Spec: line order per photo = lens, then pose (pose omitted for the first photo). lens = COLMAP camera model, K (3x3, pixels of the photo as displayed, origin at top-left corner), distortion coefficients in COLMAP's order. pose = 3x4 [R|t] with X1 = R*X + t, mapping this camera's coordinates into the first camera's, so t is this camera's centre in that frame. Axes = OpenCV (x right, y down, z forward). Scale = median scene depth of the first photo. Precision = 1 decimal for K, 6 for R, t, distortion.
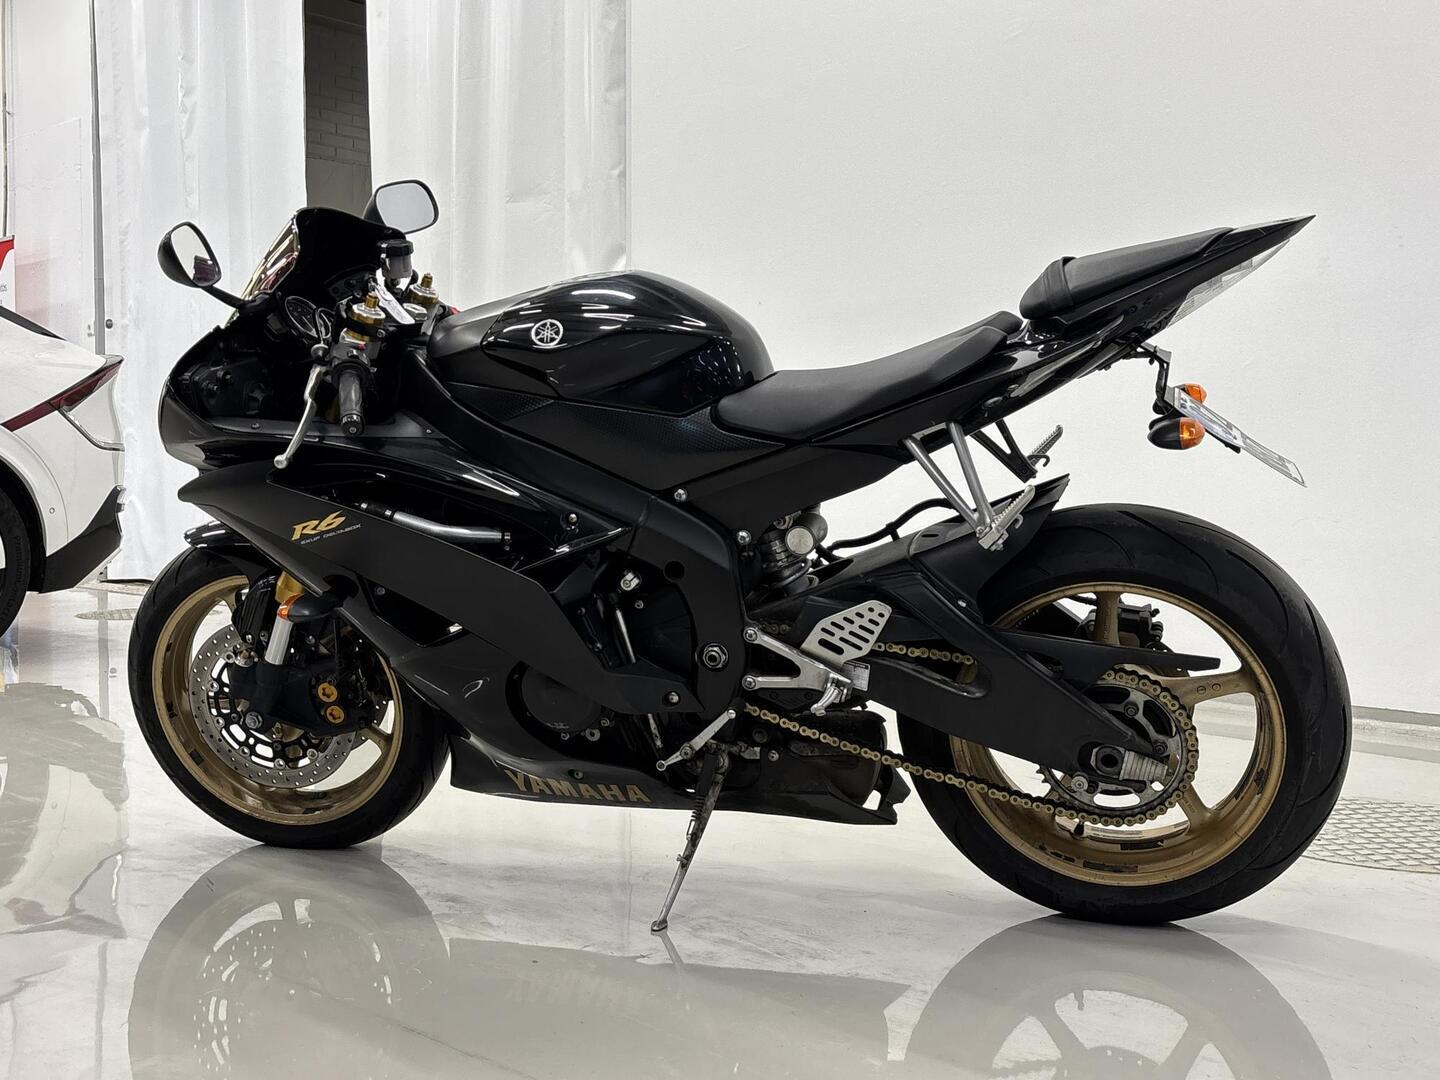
lens RADIAL K [[1535.2, 0, 716.5], [0, 1535.2, 542.3], [0, 0, 1]] dist [0.087601, 0.000000]
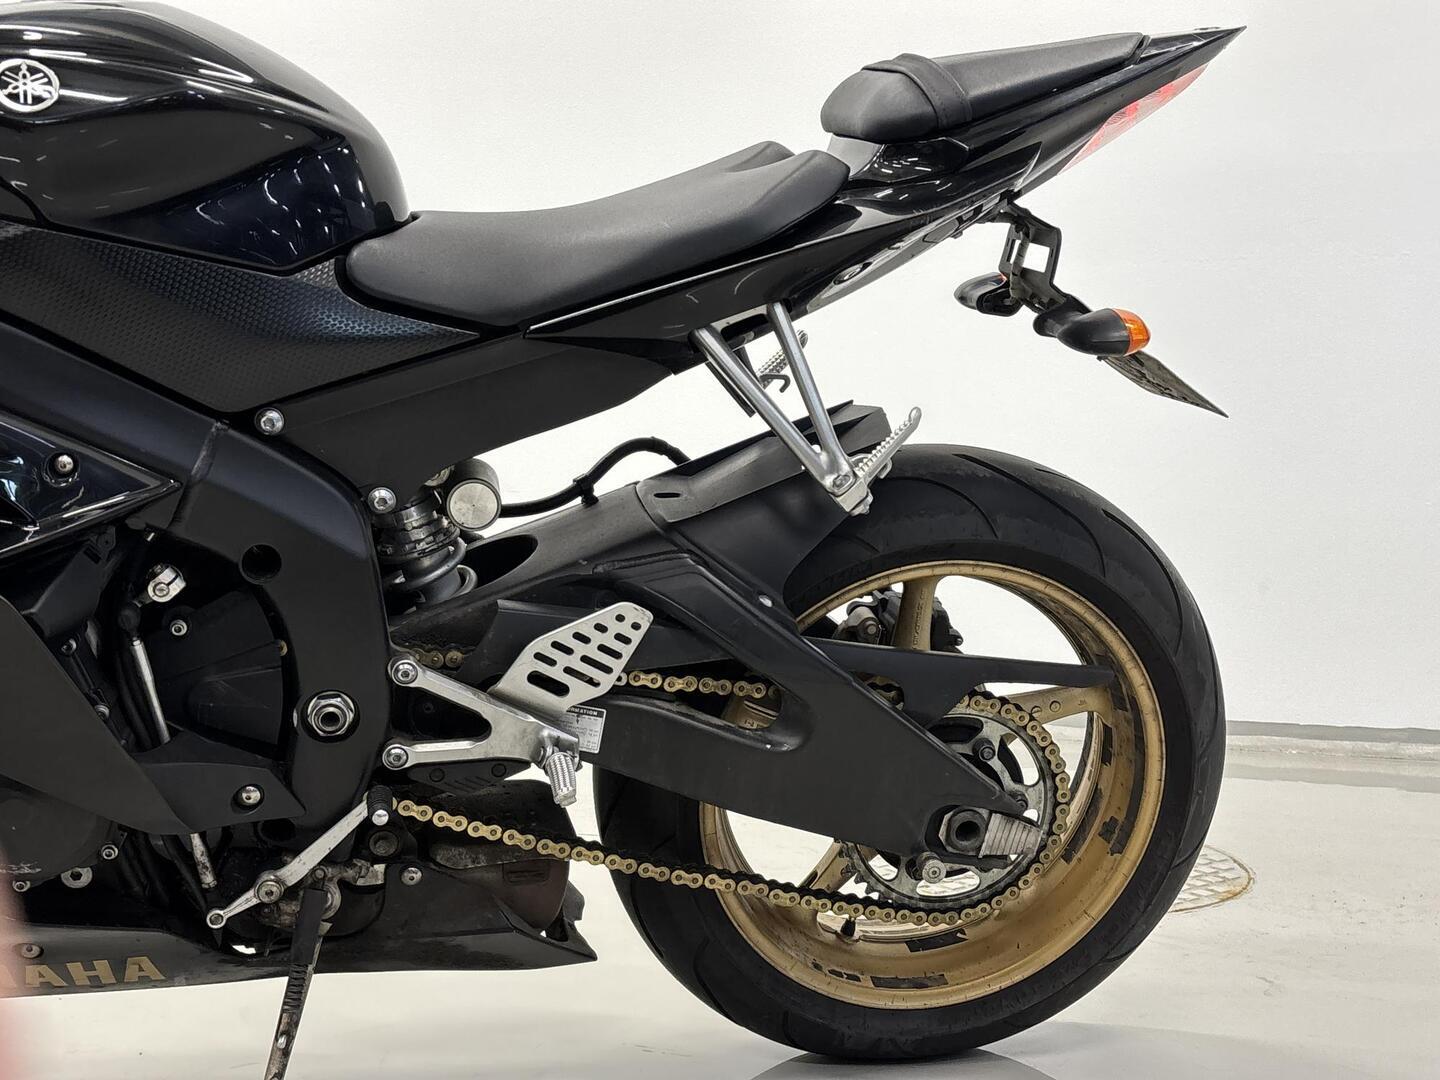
lens RADIAL K [[1665.8, 0, 724.4], [0, 1665.8, 540.6], [0, 0, 1]] dist [0.092633, 0.000000]
pose [[0.874837, -0.021213, 0.483953, -0.171515], [0.017340, 0.999772, 0.012477, 0.006321], [-0.484107, -0.002523, 0.875005, 0.404427]]
